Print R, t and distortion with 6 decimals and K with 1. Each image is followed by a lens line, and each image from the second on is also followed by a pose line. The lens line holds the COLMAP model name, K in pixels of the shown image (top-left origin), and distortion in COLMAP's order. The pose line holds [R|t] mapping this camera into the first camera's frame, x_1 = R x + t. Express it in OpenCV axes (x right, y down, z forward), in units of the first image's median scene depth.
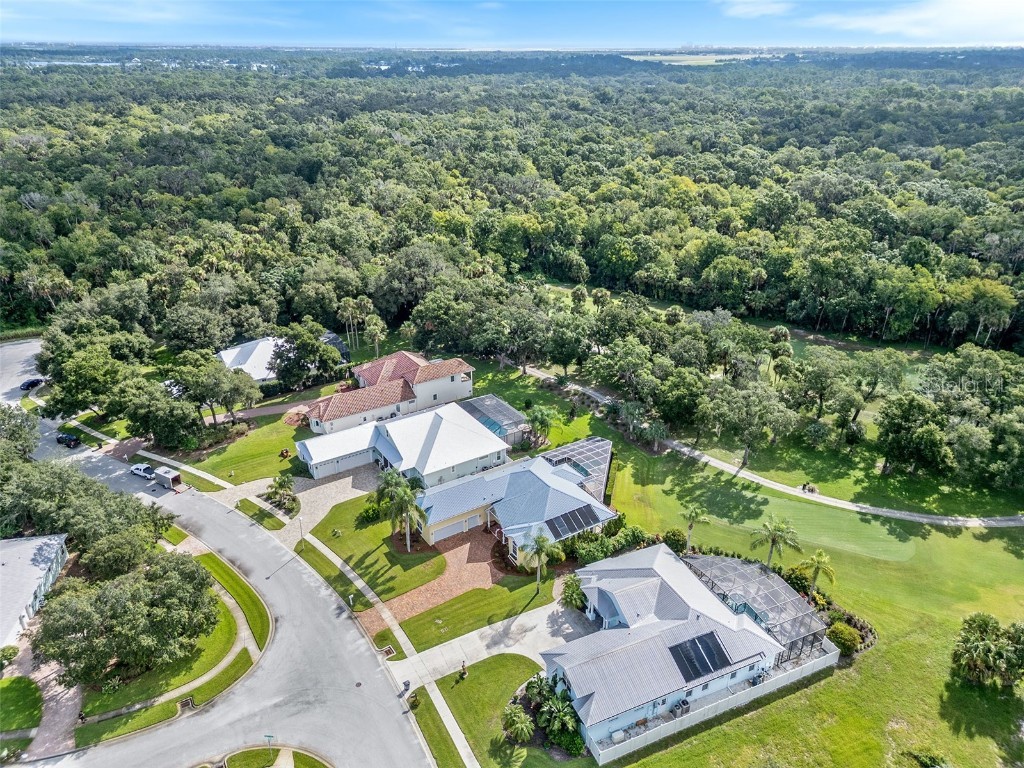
lens RADIAL K [[709.0, 0, 512.0], [0, 709.0, 384.0], [0, 0, 1]] dist [0.079582, -0.083172]
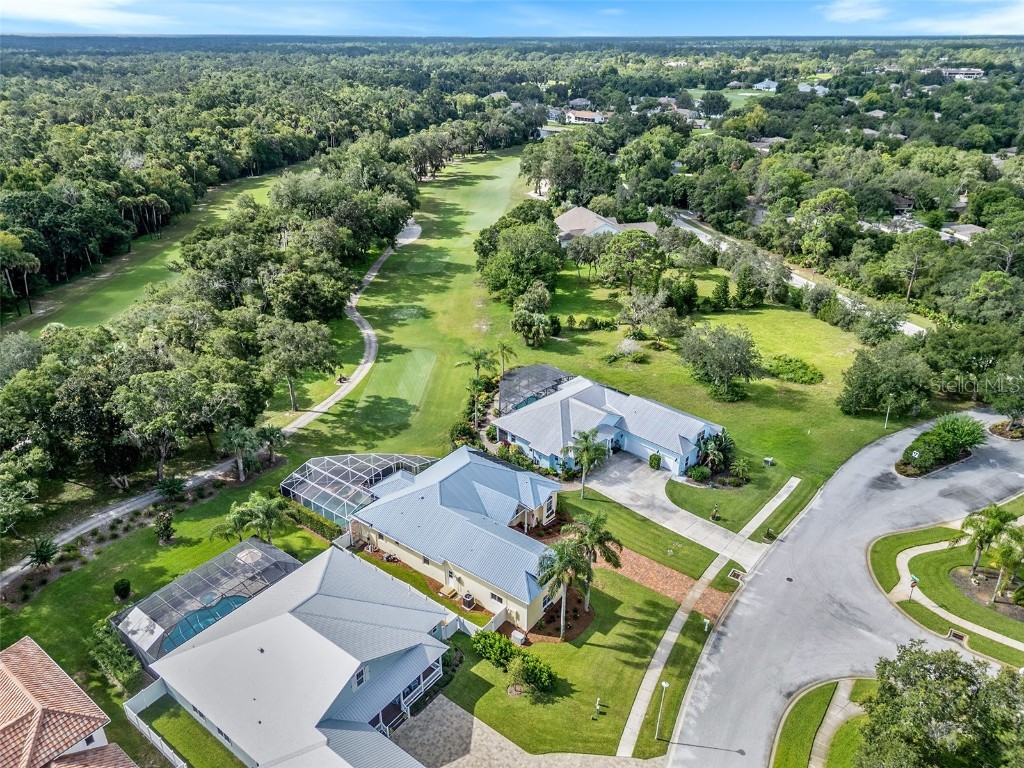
lens RADIAL K [[715.8, 0, 507.1], [0, 715.8, 385.6], [0, 0, 1]] dist [0.071644, -0.057632]
pose [[-0.337474, -0.411816, 0.846474, -0.556924], [0.403711, 0.749013, 0.525353, -0.301189], [-0.850370, 0.519024, -0.086518, 0.888452]]
